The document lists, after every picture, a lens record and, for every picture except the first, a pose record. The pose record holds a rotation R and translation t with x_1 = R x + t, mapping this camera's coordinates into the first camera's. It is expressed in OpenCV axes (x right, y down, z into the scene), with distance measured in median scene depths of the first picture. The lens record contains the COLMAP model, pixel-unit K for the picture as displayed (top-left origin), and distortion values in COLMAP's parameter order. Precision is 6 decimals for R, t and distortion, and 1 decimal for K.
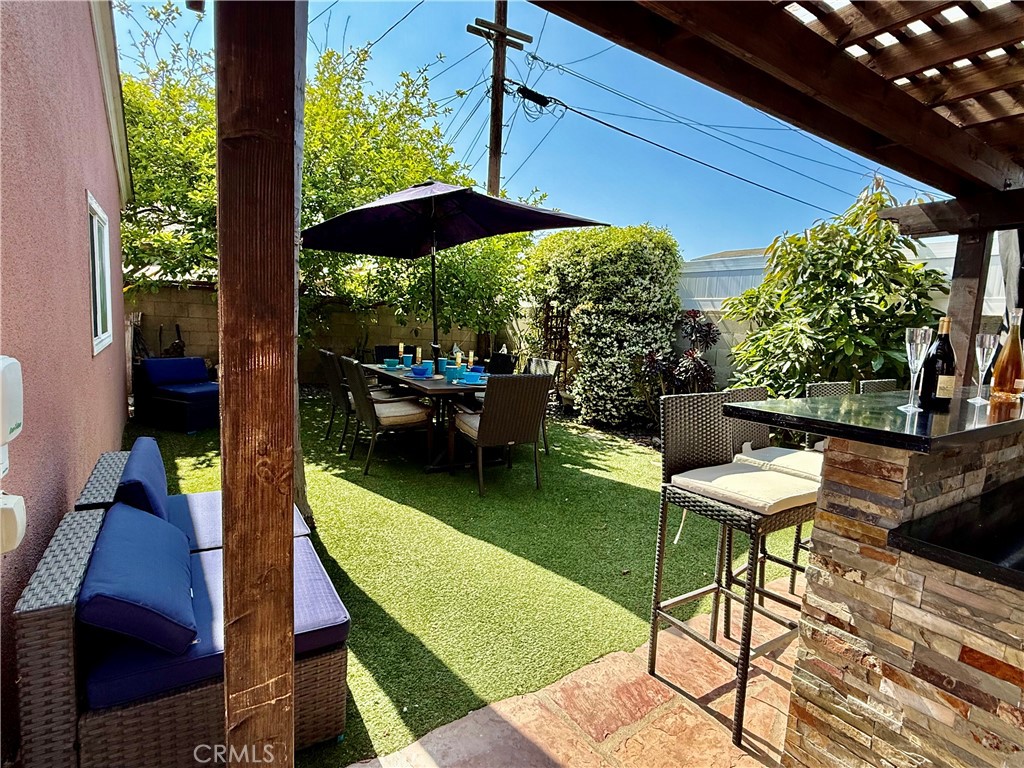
lens RADIAL K [[520.6, 0, 512.8], [0, 520.6, 385.8], [0, 0, 1]] dist [-0.000521, 0.000640]
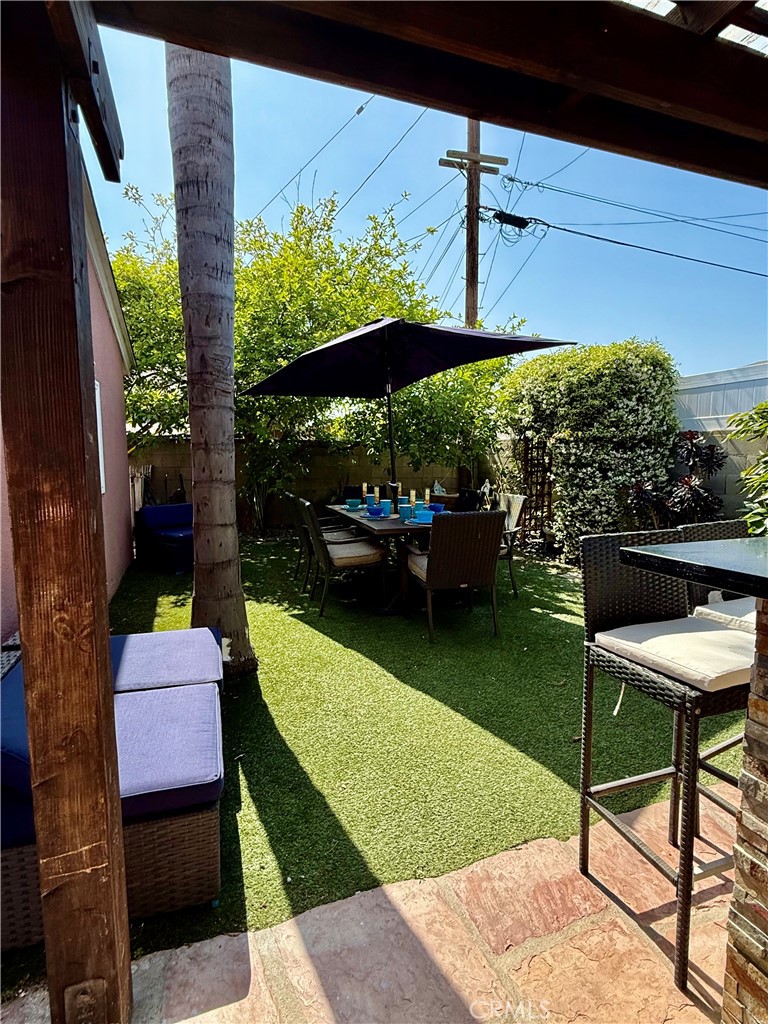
lens RADIAL K [[521.0, 0, 388.9], [0, 521.0, 513.1], [0, 0, 1]] dist [0.001879, -0.001907]
pose [[0.970662, -0.026949, -0.238934, 0.125971], [0.022567, 0.999524, -0.021058, -0.004177], [0.239387, 0.015048, 0.970808, 0.080712]]
